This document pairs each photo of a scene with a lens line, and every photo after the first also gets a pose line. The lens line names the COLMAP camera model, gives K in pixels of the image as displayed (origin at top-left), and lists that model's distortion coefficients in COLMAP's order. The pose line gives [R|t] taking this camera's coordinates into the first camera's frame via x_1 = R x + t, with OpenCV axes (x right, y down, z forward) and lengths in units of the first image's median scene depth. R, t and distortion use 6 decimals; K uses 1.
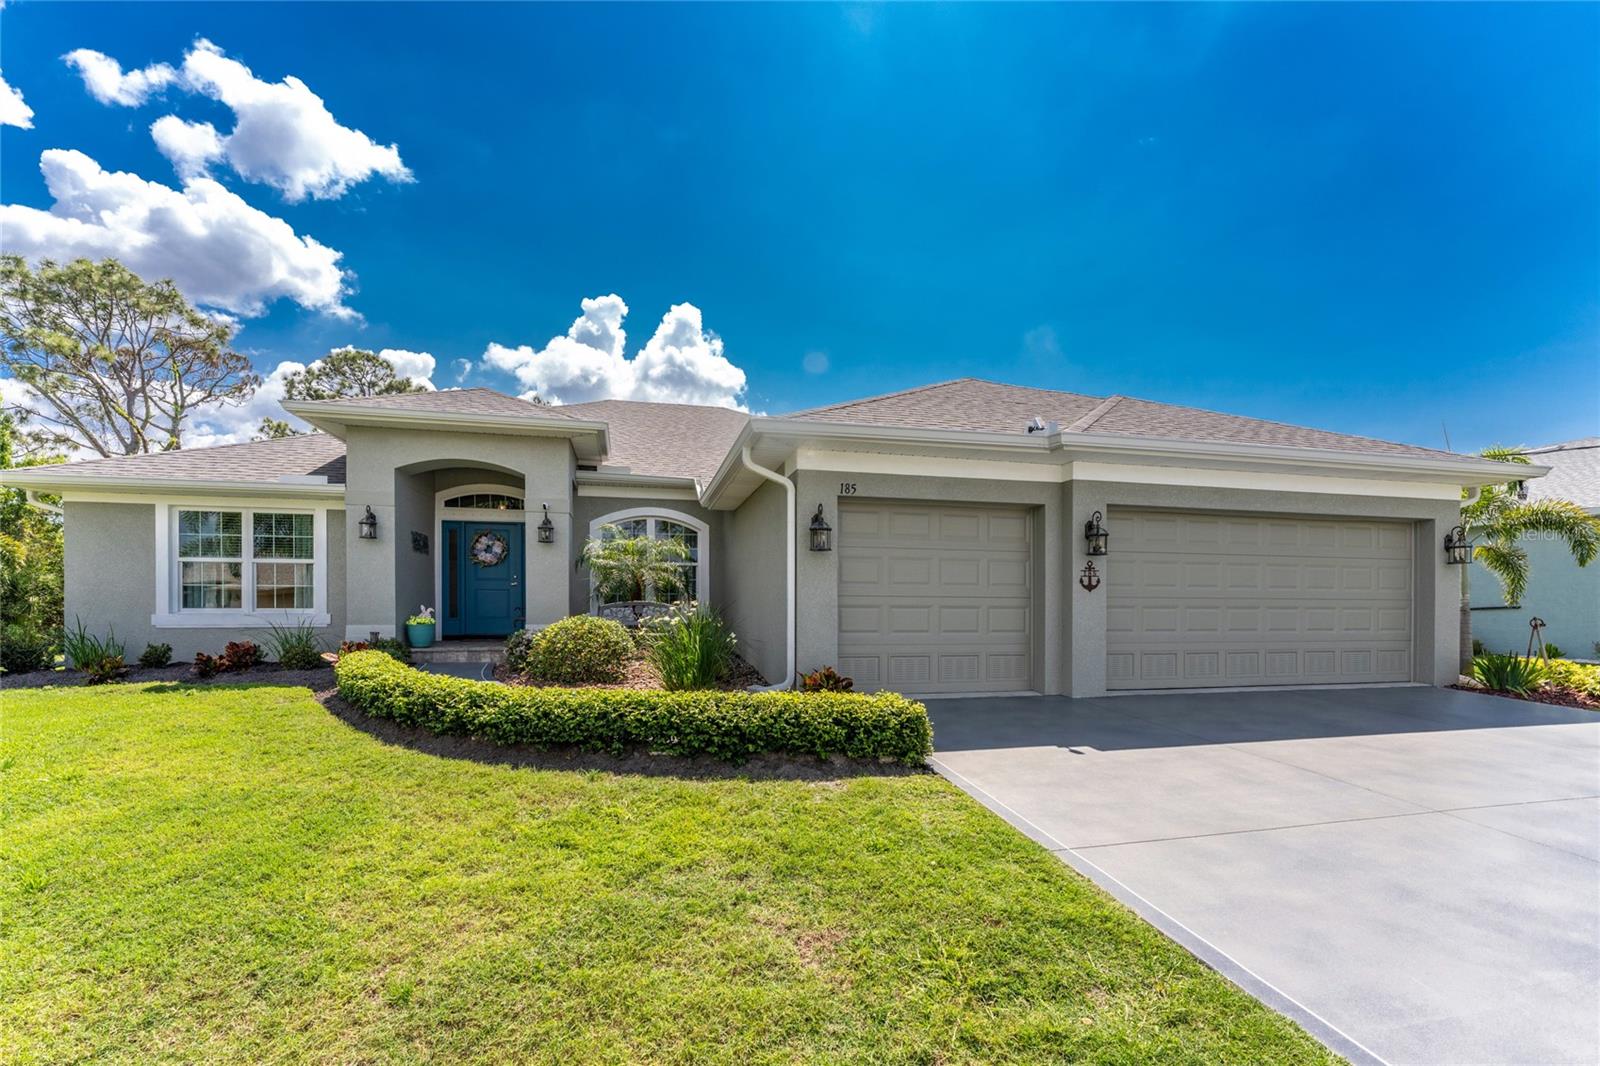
lens RADIAL K [[658.4, 0, 801.4], [0, 658.4, 611.2], [0, 0, 1]] dist [-0.000435, -0.000101]
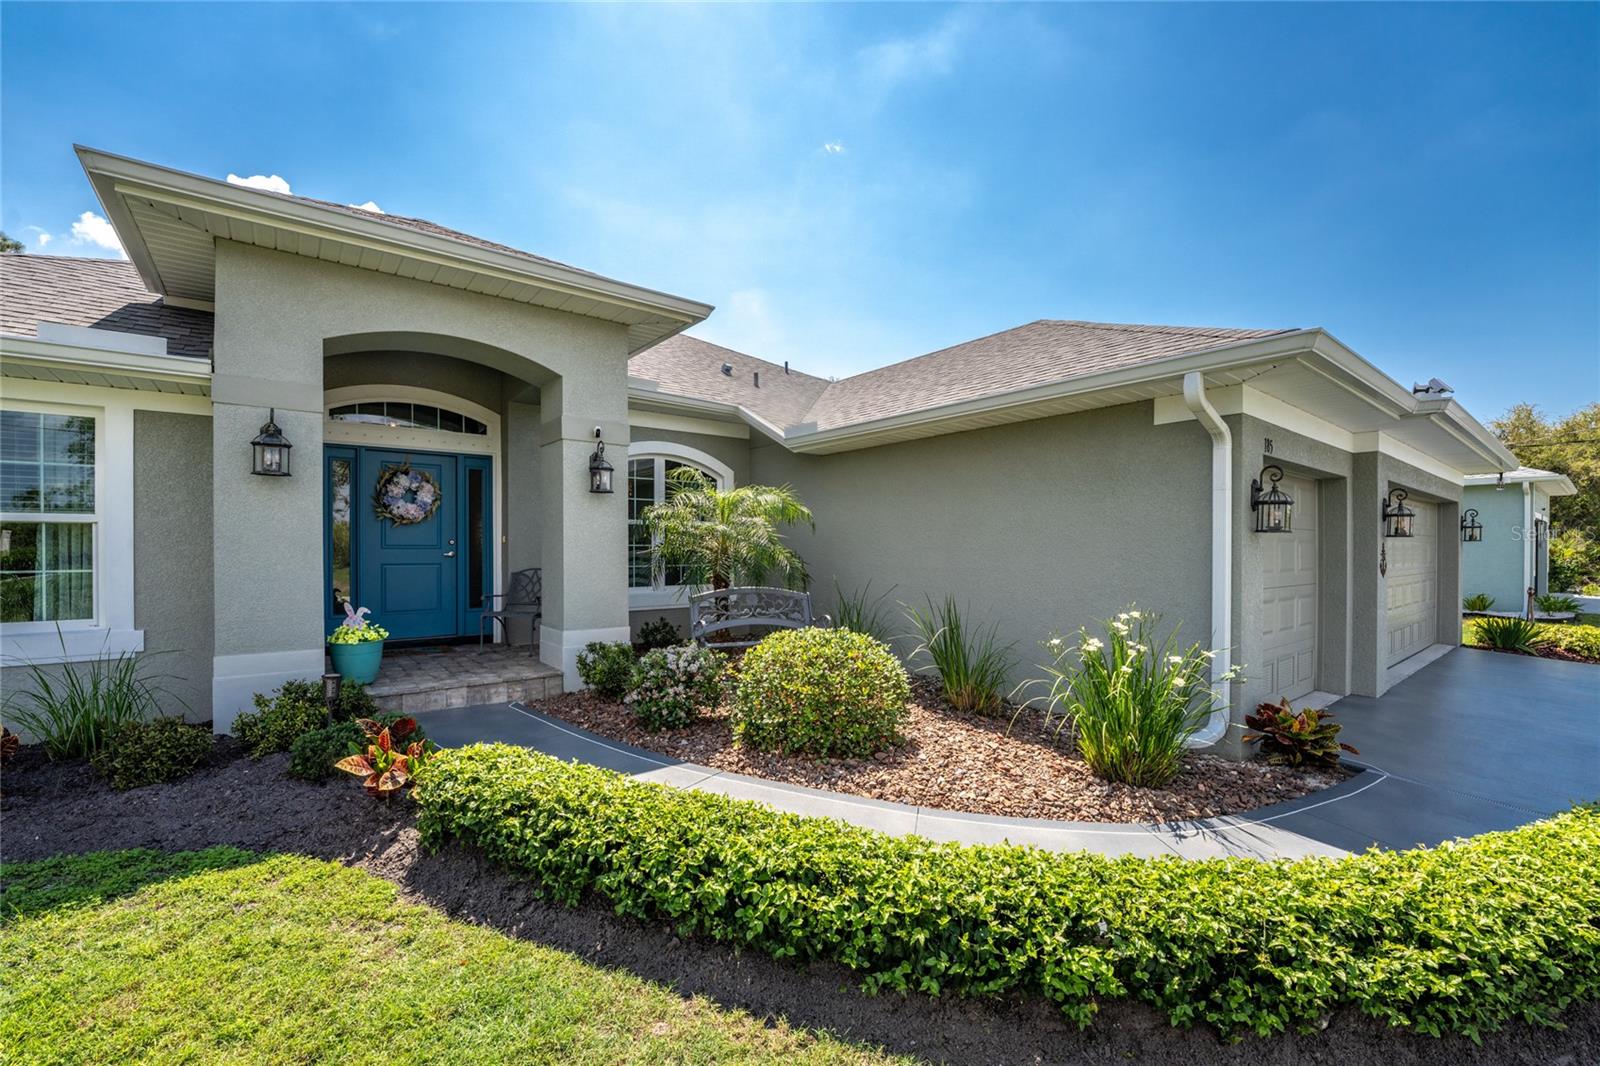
lens RADIAL K [[673.2, 0, 799.2], [0, 673.2, 548.9], [0, 0, 1]] dist [-0.020499, -0.000101]
pose [[0.905706, -0.003039, 0.423896, -0.497195], [0.006438, 0.999958, -0.006587, -0.049215], [-0.423858, 0.008695, 0.905687, 0.376552]]
